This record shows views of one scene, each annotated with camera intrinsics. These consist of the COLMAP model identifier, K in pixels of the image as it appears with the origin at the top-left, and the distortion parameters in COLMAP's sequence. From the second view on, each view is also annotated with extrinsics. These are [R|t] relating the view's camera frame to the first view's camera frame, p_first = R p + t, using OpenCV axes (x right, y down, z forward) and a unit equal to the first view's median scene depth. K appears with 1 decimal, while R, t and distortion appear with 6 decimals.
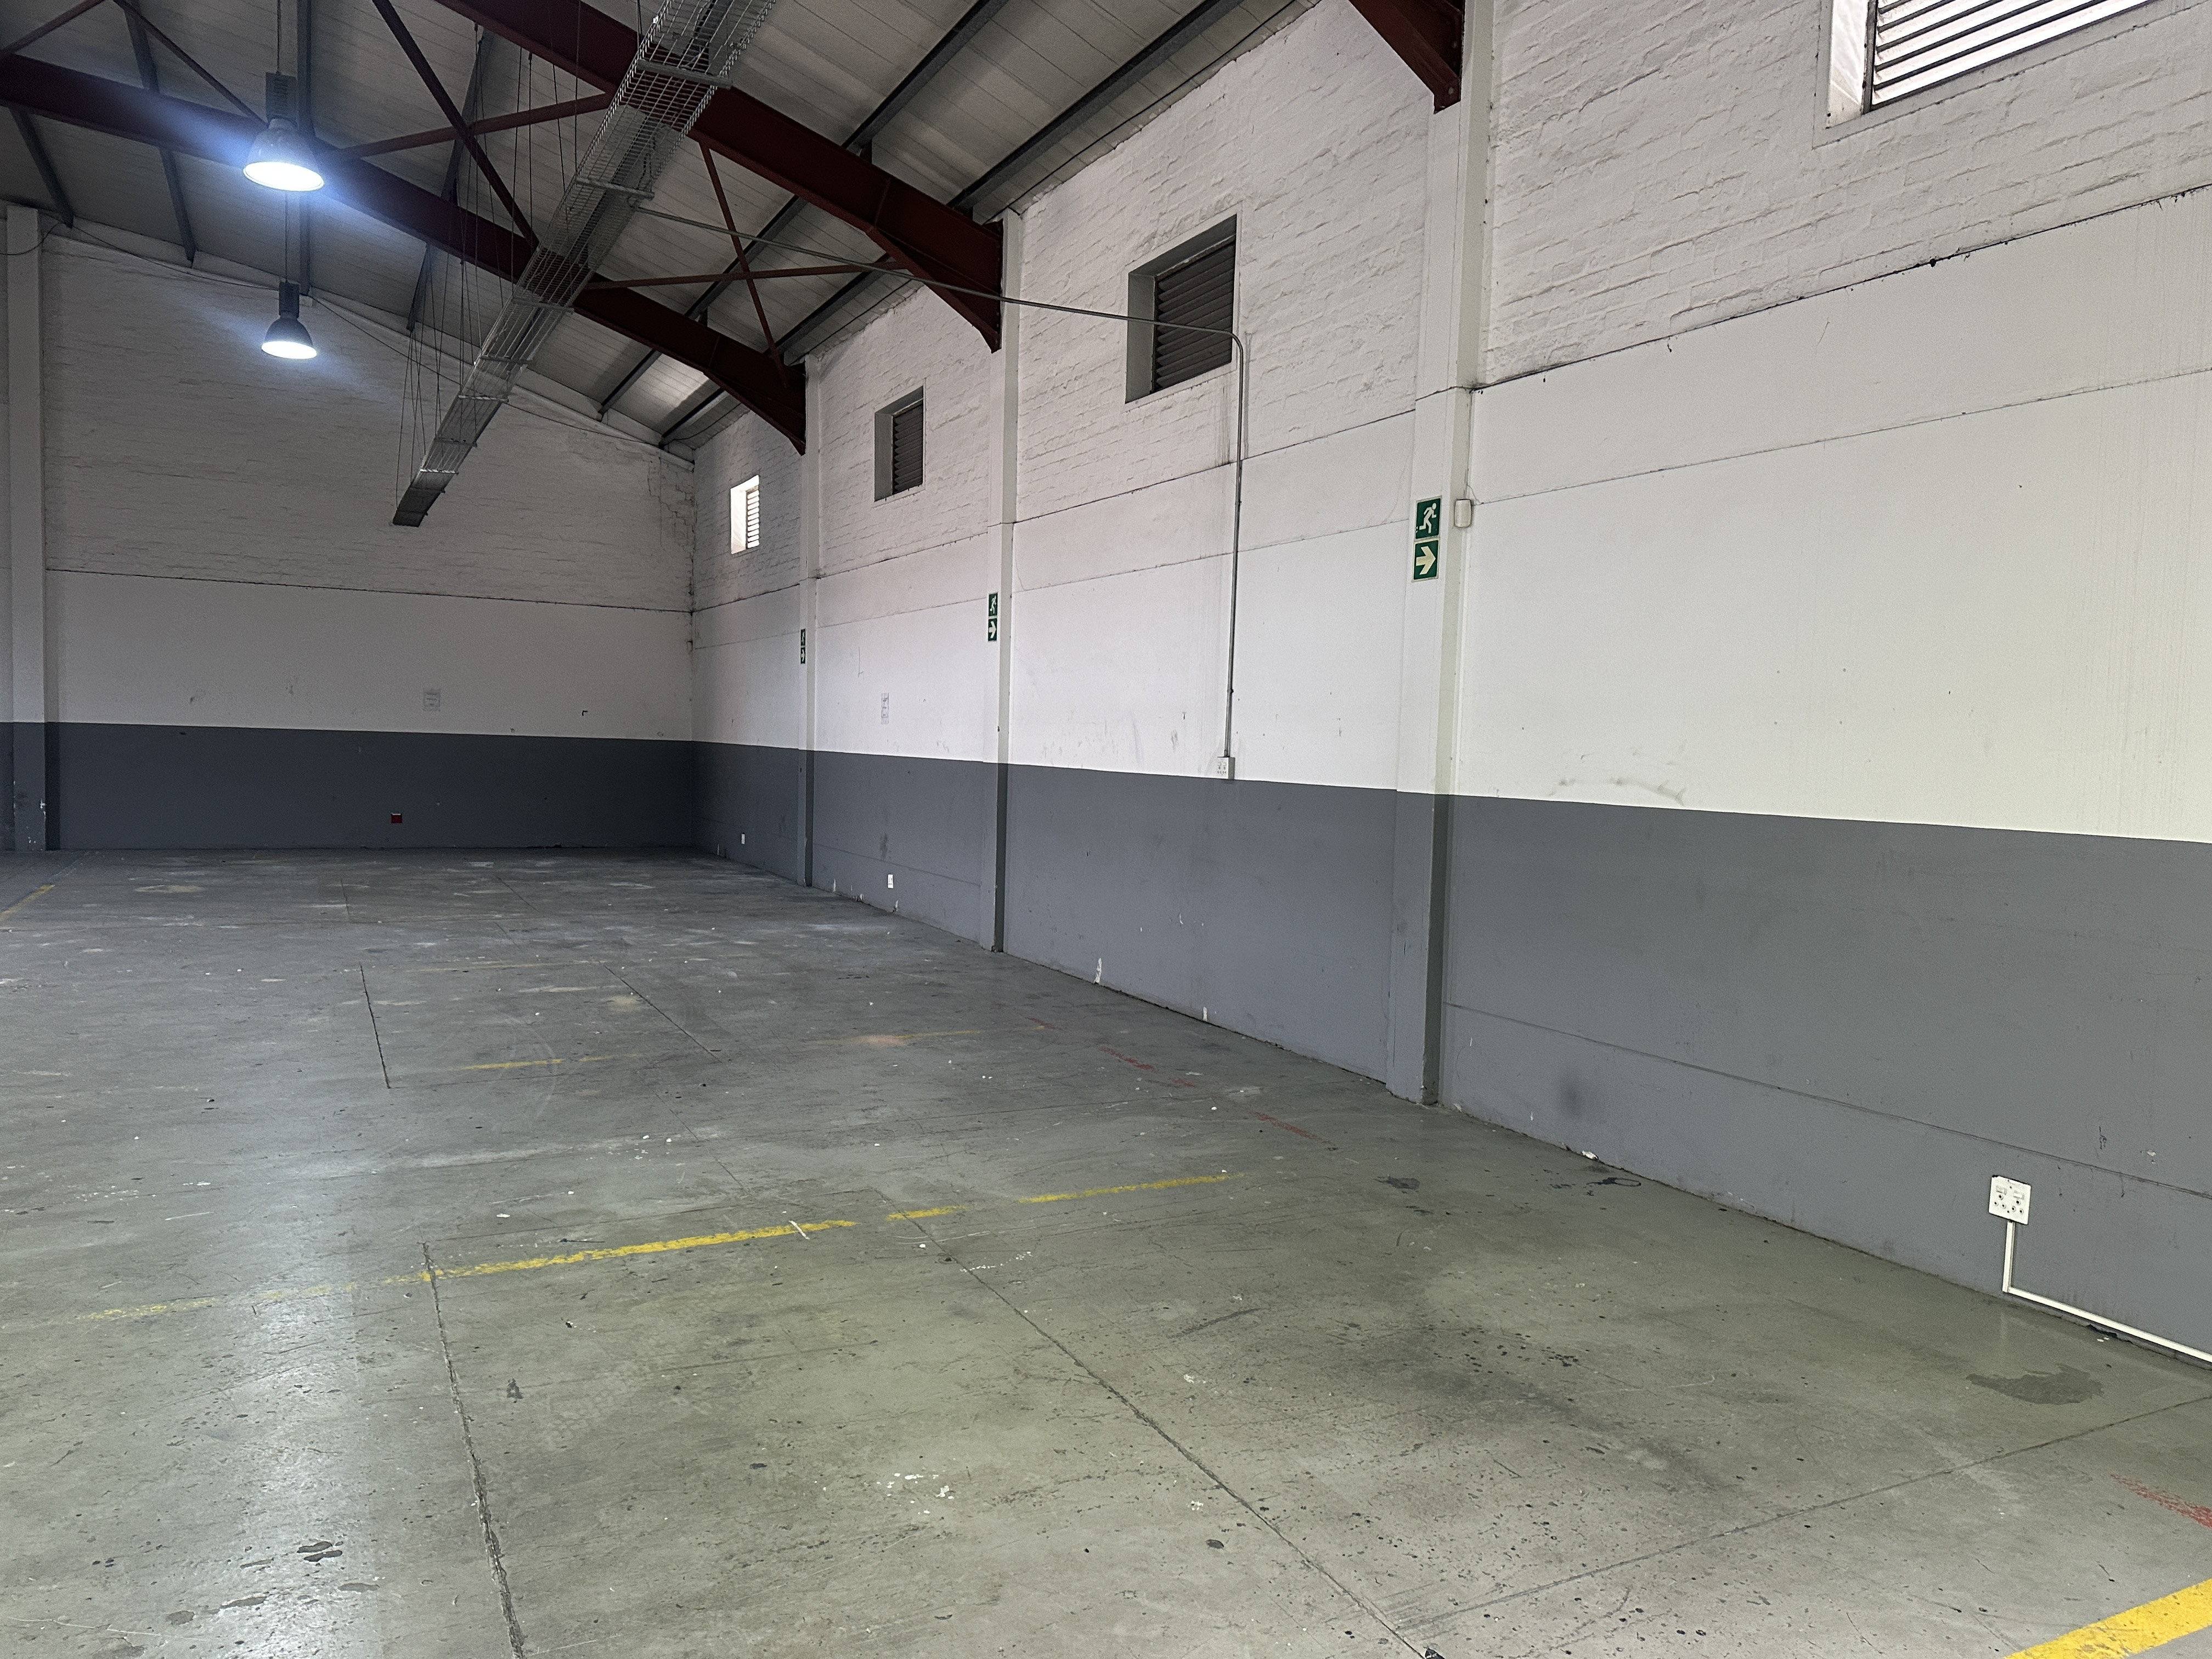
lens RADIAL K [[1531.1, 0, 1105.9], [0, 1531.1, 828.4], [0, 0, 1]] dist [0.040205, -0.005903]
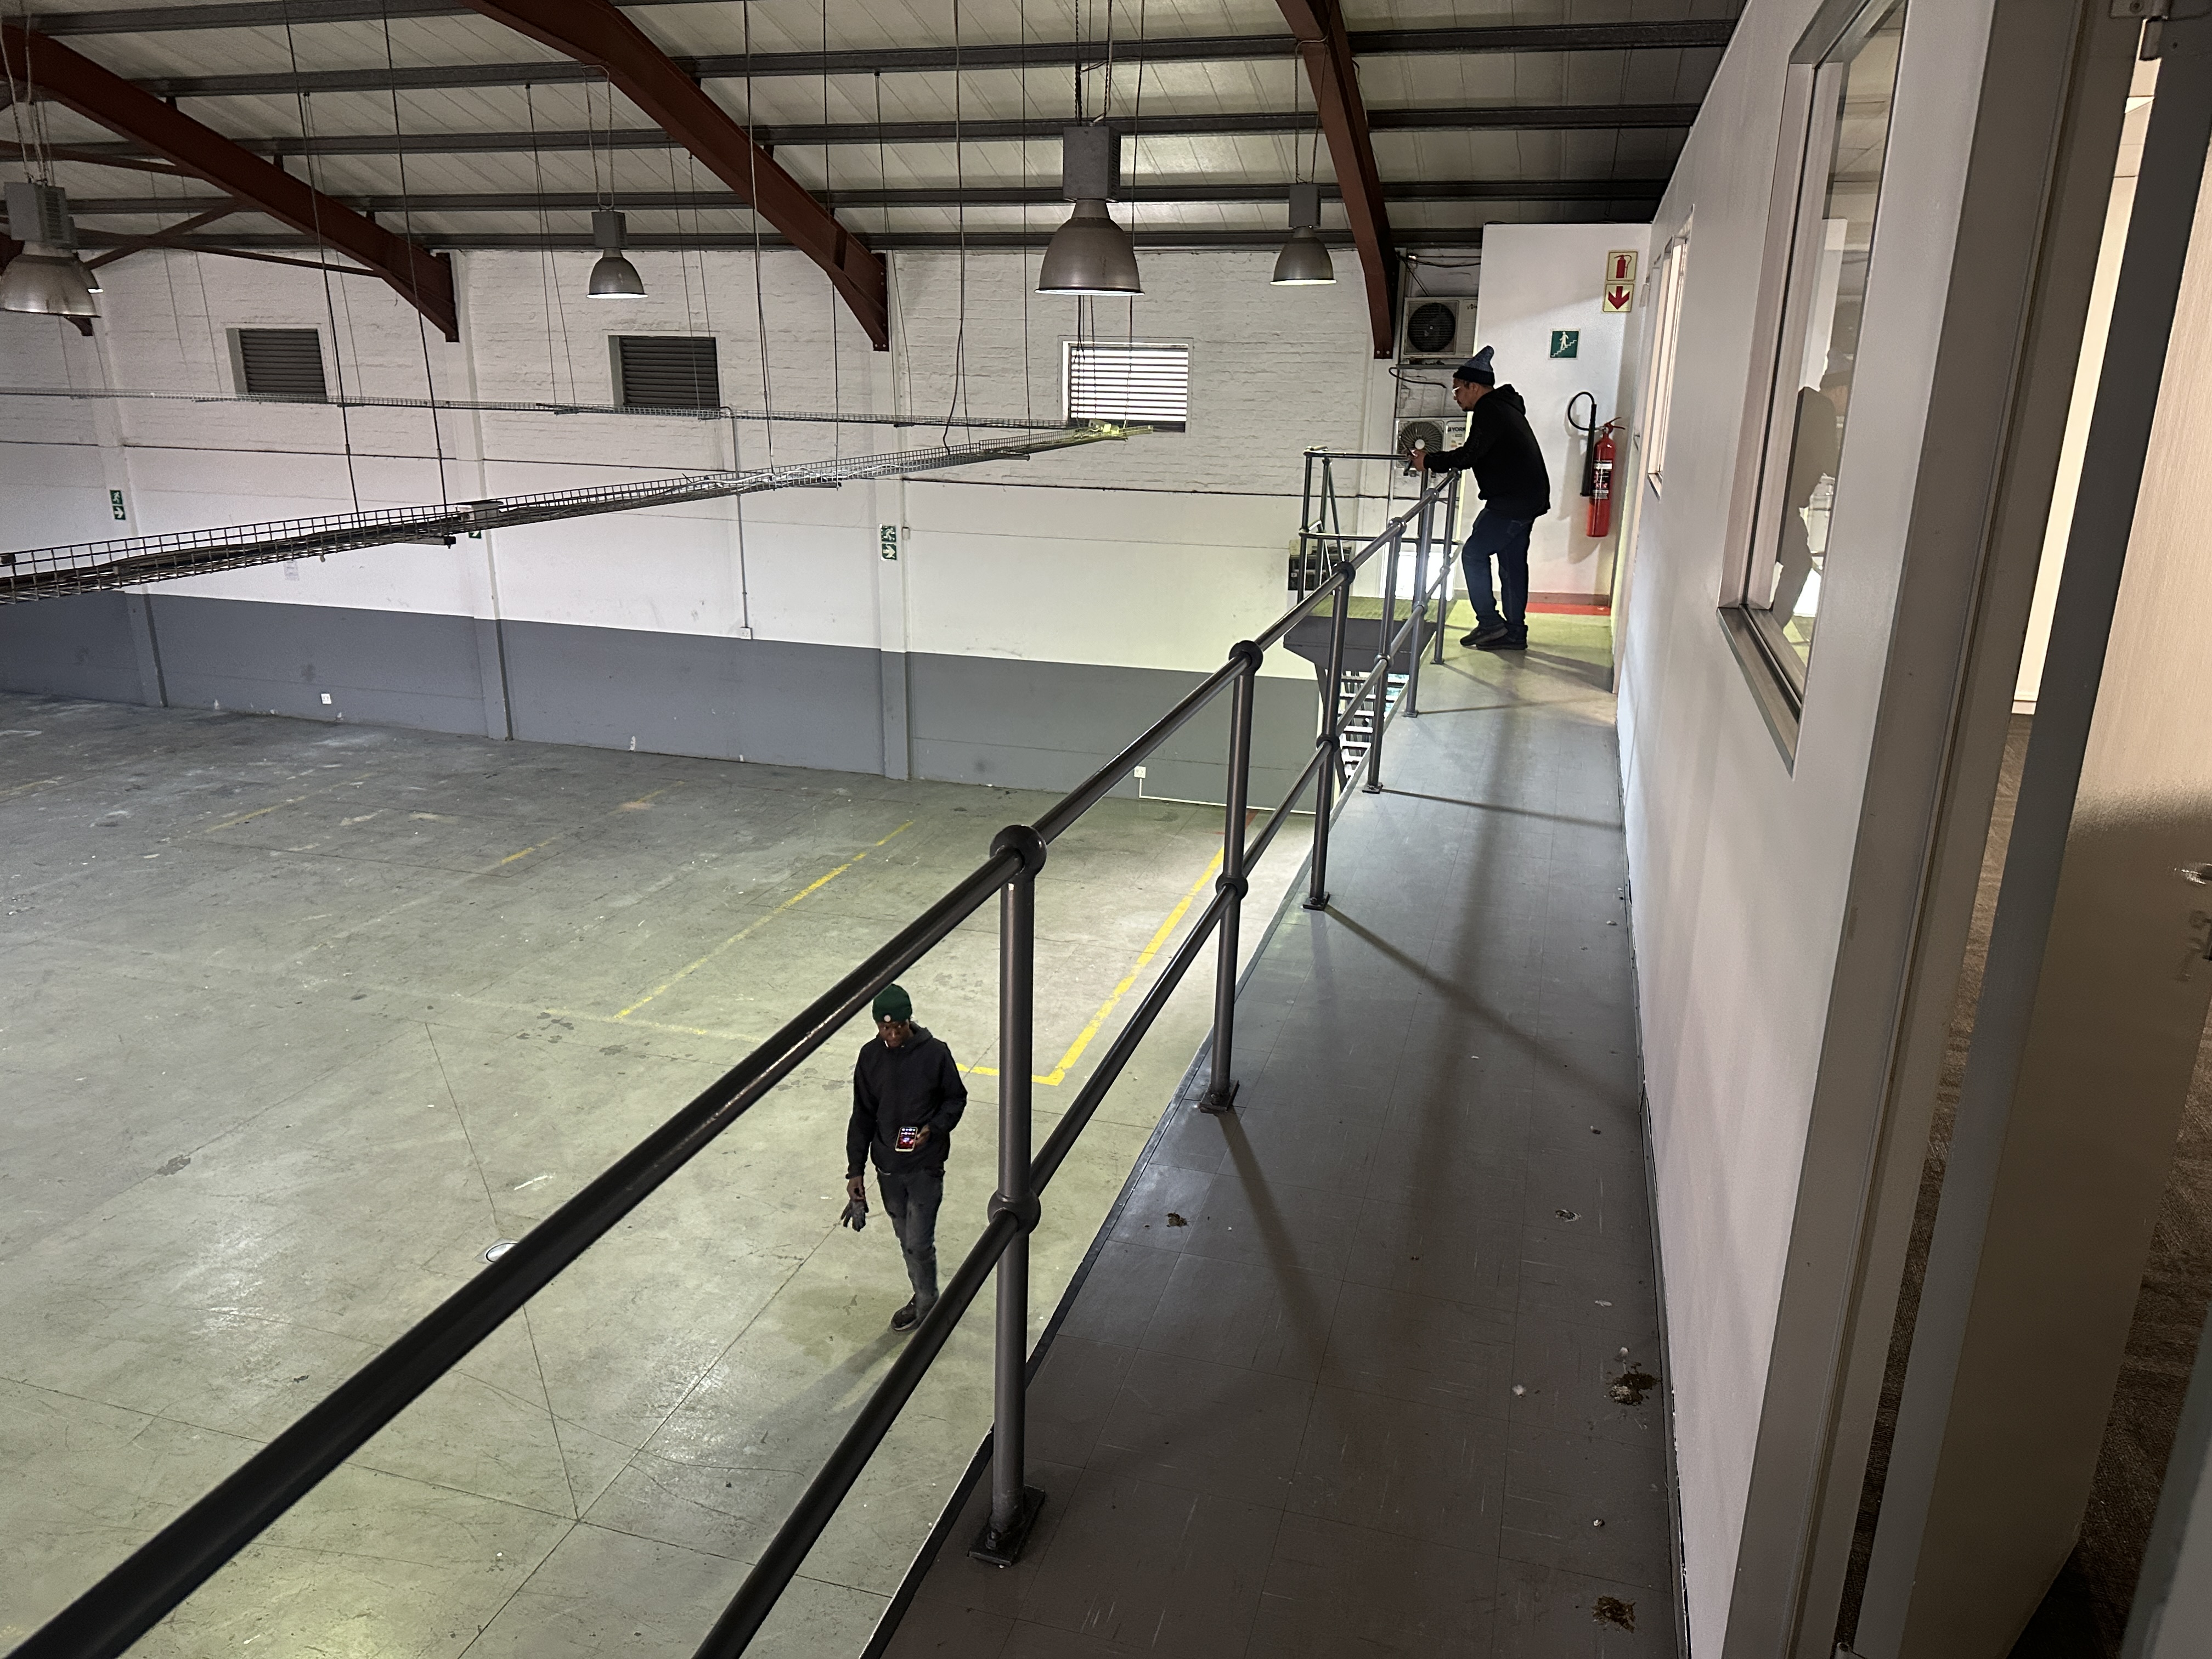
lens RADIAL K [[1531.1, 0, 1106.6], [0, 1531.1, 830.9], [0, 0, 1]] dist [0.040205, -0.005903]
pose [[0.701903, -0.227713, 0.674892, -1.226401], [0.049914, 0.960915, 0.272308, -0.386573], [-0.710522, -0.157447, 0.685835, -0.890051]]
